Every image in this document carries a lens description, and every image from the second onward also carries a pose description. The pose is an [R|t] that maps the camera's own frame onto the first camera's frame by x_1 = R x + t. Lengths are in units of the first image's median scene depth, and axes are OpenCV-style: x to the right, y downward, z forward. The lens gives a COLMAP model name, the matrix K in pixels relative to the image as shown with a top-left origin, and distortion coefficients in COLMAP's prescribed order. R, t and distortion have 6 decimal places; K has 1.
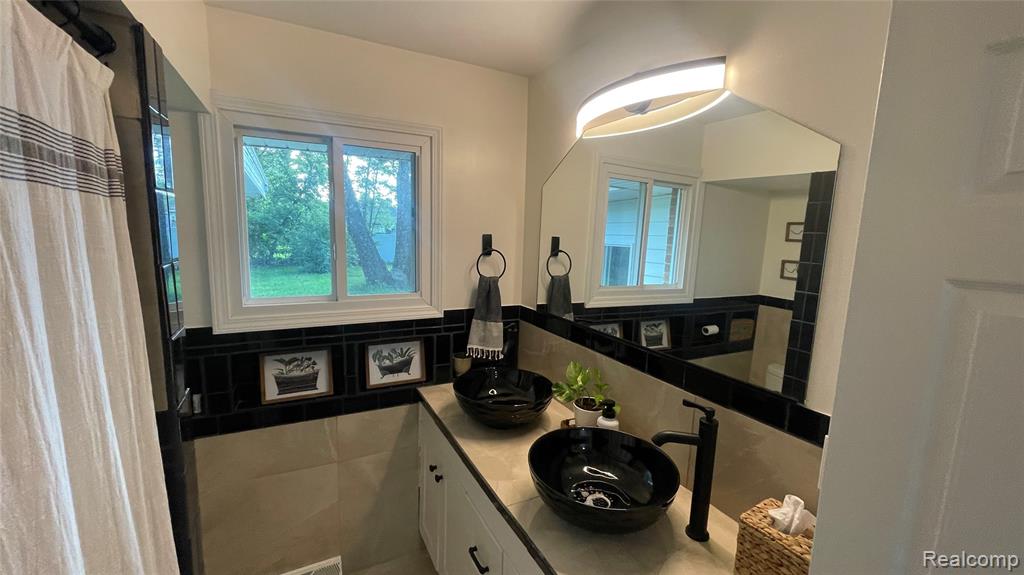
lens RADIAL K [[413.8, 0, 511.7], [0, 413.8, 287.6], [0, 0, 1]] dist [-0.003183, 0.000779]
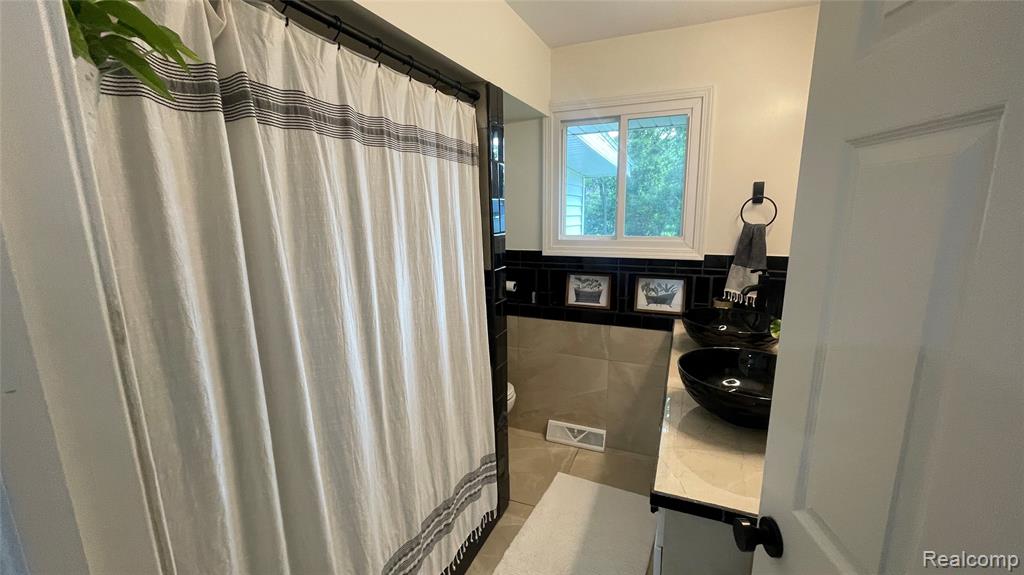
lens RADIAL K [[413.8, 0, 517.7], [0, 413.8, 288.5], [0, 0, 1]] dist [-0.003183, 0.000779]
pose [[0.644098, 0.108076, -0.757270, 0.388989], [-0.072453, 0.994138, 0.080256, 0.100245], [0.761504, 0.003174, 0.648152, -0.111139]]
